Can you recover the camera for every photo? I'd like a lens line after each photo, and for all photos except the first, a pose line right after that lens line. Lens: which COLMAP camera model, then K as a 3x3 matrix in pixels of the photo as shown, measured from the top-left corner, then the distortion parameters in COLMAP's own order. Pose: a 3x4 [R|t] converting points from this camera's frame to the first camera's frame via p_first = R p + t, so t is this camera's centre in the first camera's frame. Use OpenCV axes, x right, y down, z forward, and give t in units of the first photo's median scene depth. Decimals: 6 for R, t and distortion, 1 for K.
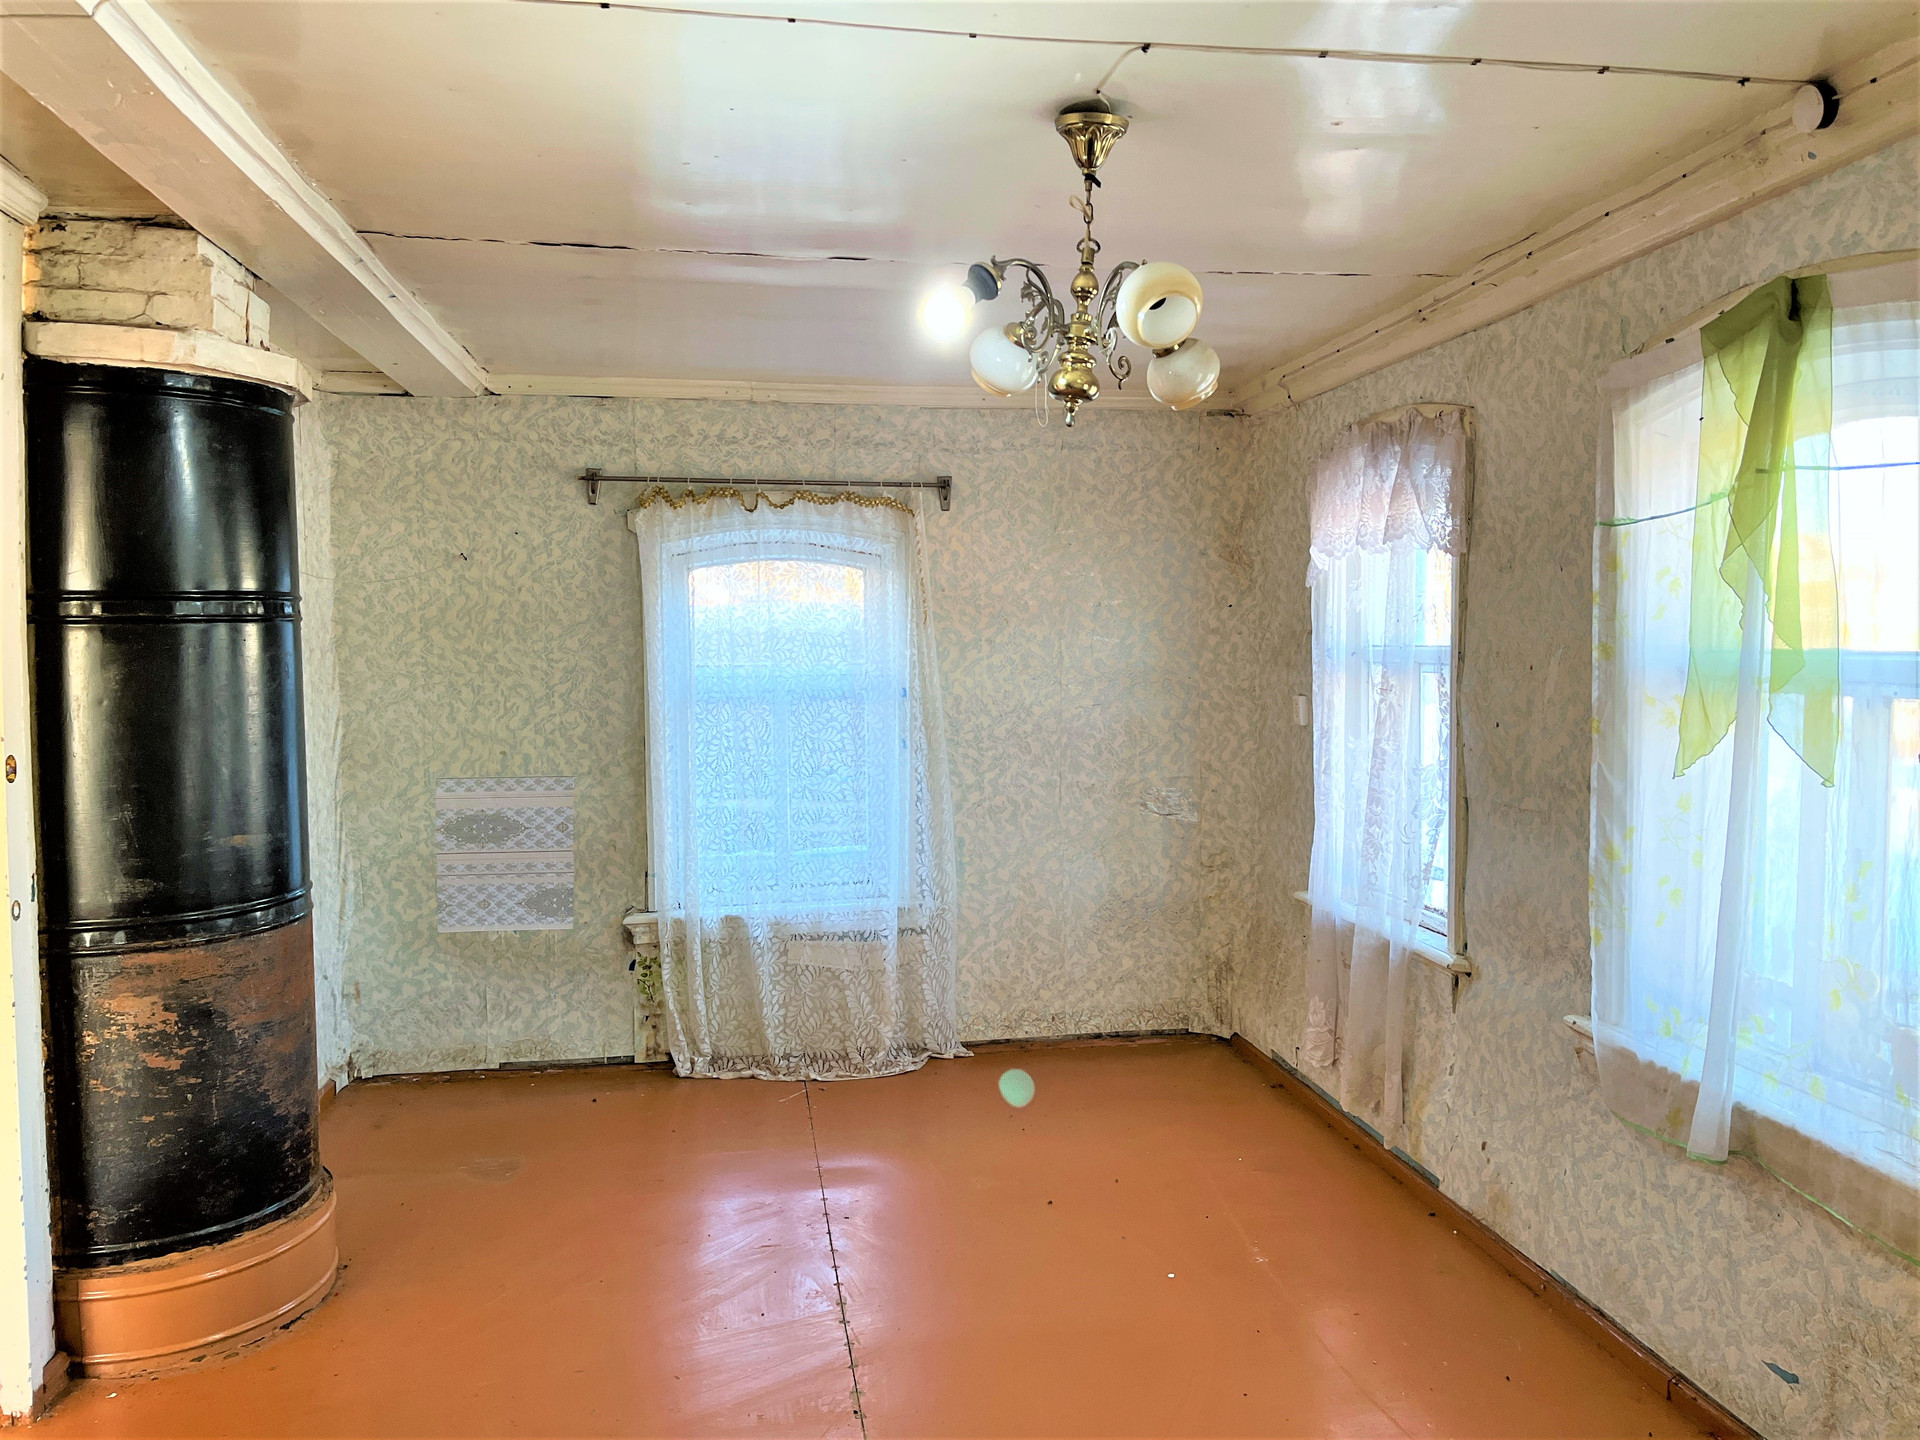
lens RADIAL K [[1449.0, 0, 970.3], [0, 1449.0, 710.8], [0, 0, 1]] dist [0.074086, -0.100403]
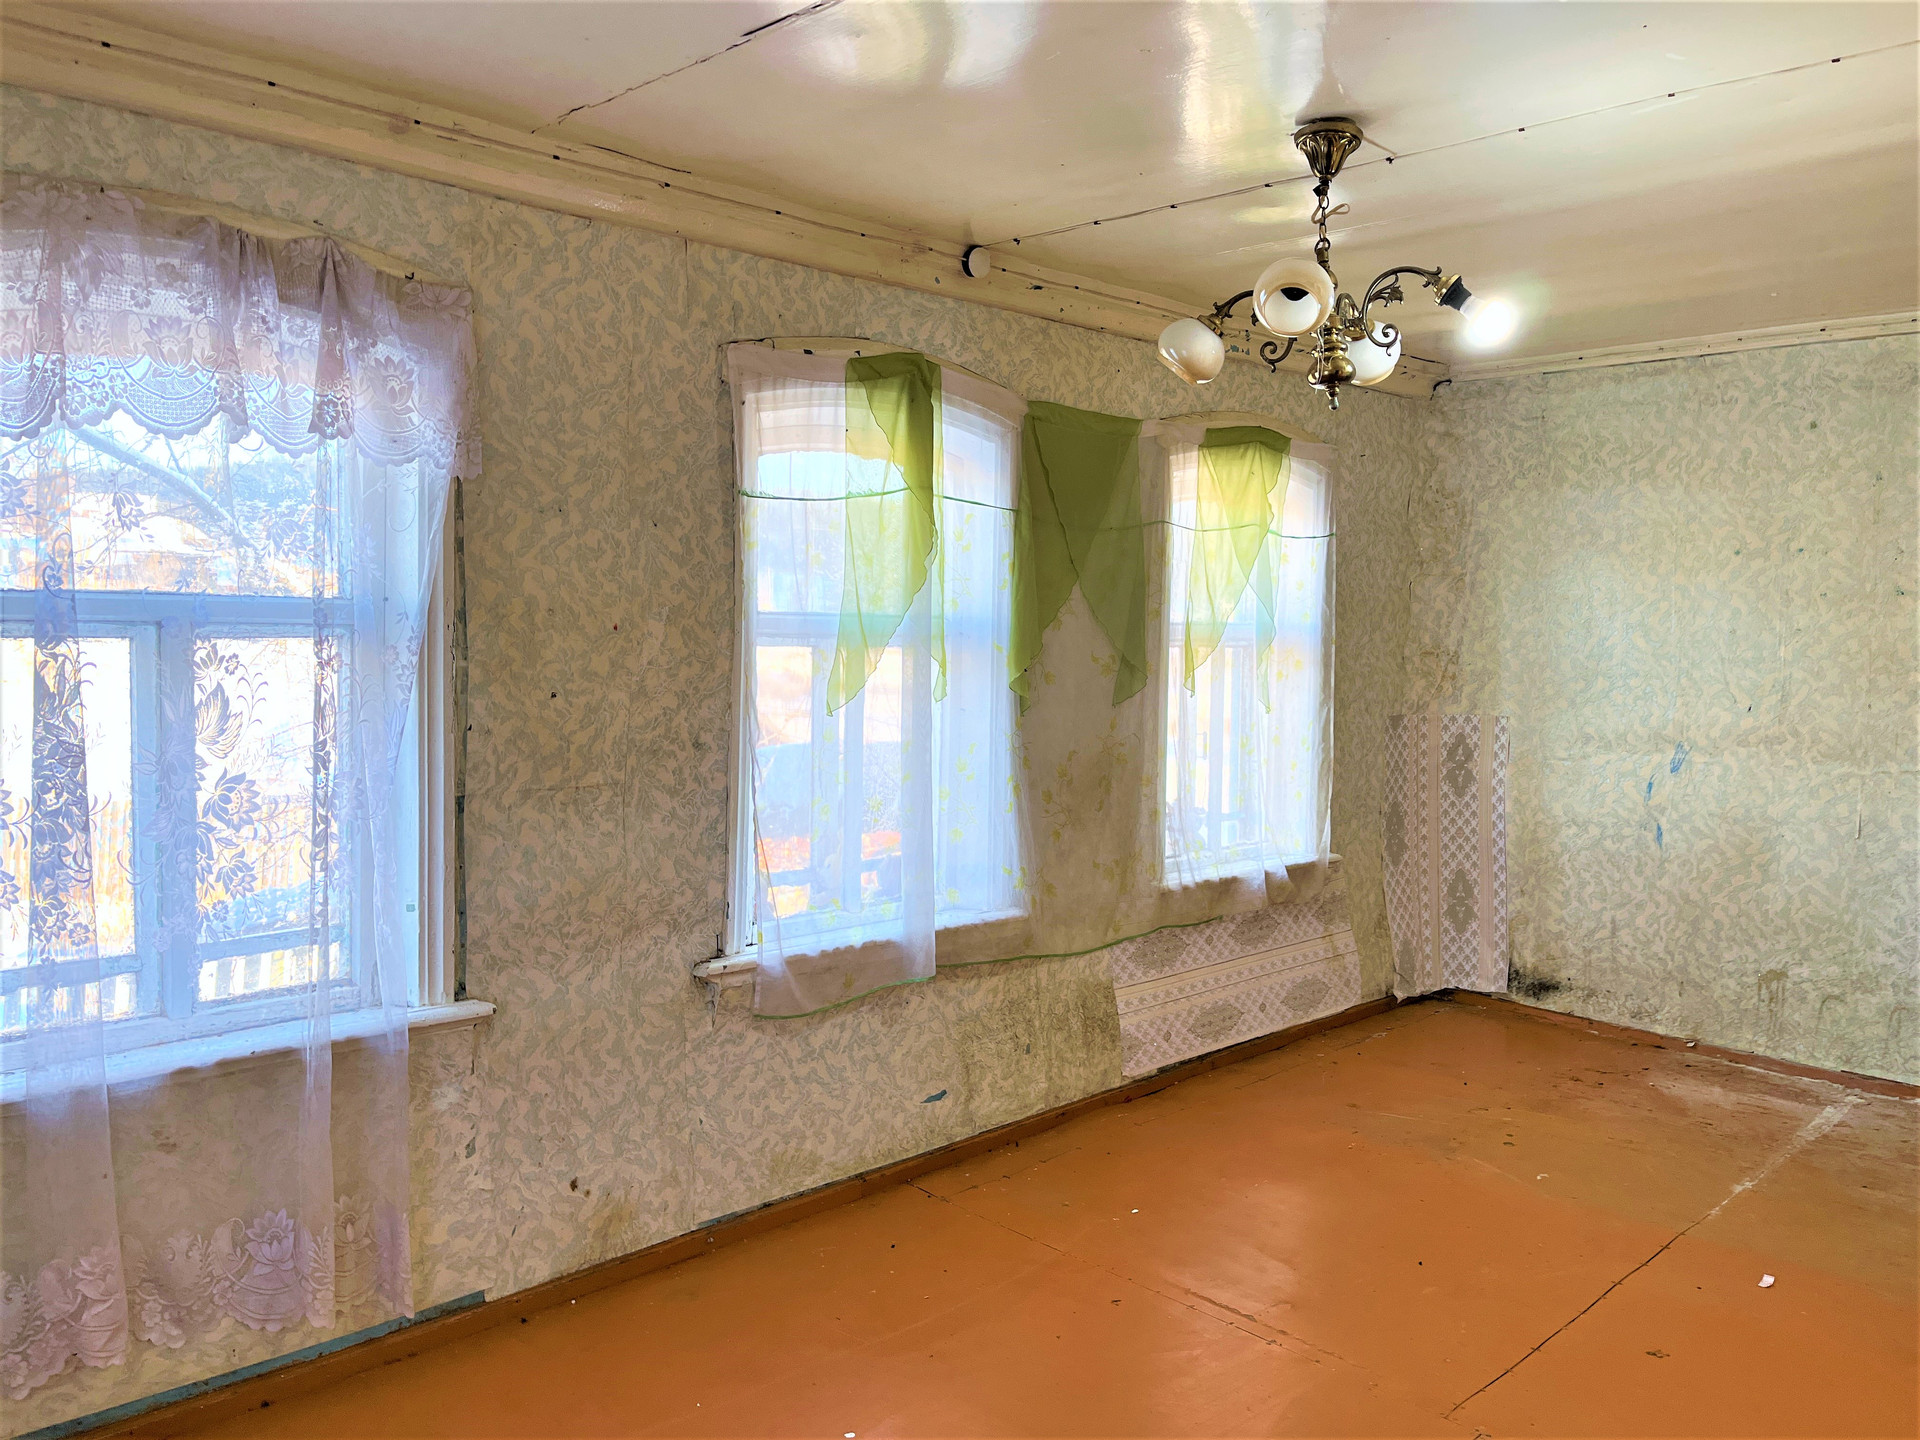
lens RADIAL K [[1449.0, 0, 965.9], [0, 1449.0, 713.8], [0, 0, 1]] dist [0.074086, -0.100403]
pose [[-0.577603, -0.057114, 0.814317, -0.342120], [0.023024, 0.996013, 0.086189, -0.034418], [-0.815993, 0.068532, -0.573985, 0.944197]]
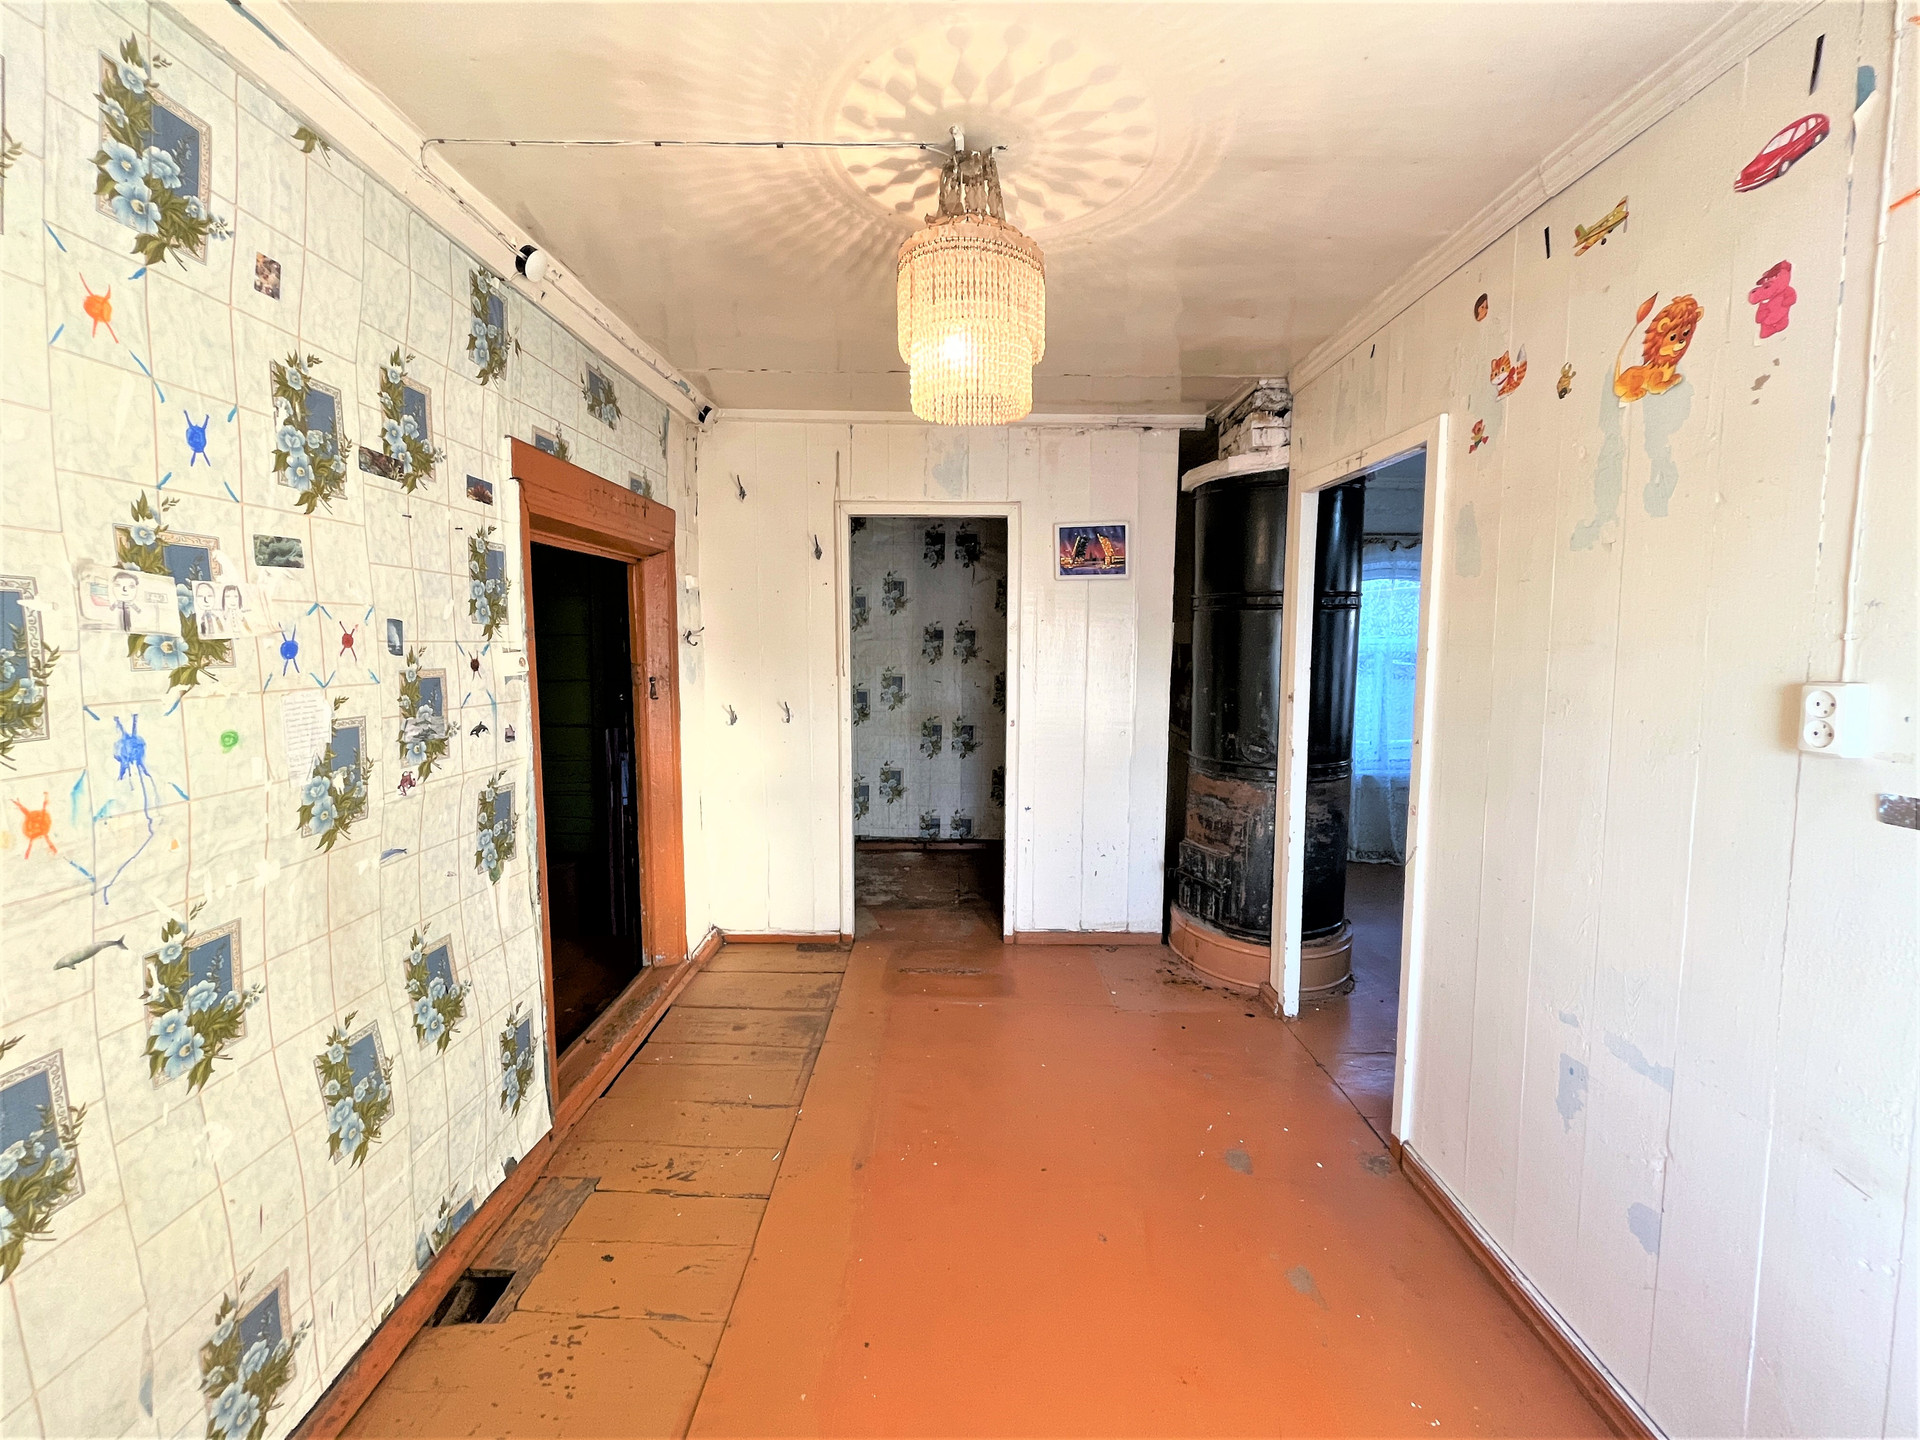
lens RADIAL K [[782.4, 0, 956.4], [0, 782.4, 709.5], [0, 0, 1]] dist [-0.003620, -0.001006]
pose [[0.983379, 0.024667, -0.179879, -0.519896], [-0.015119, 0.998412, 0.054258, 0.013911], [0.180932, -0.050637, 0.982191, -0.048899]]
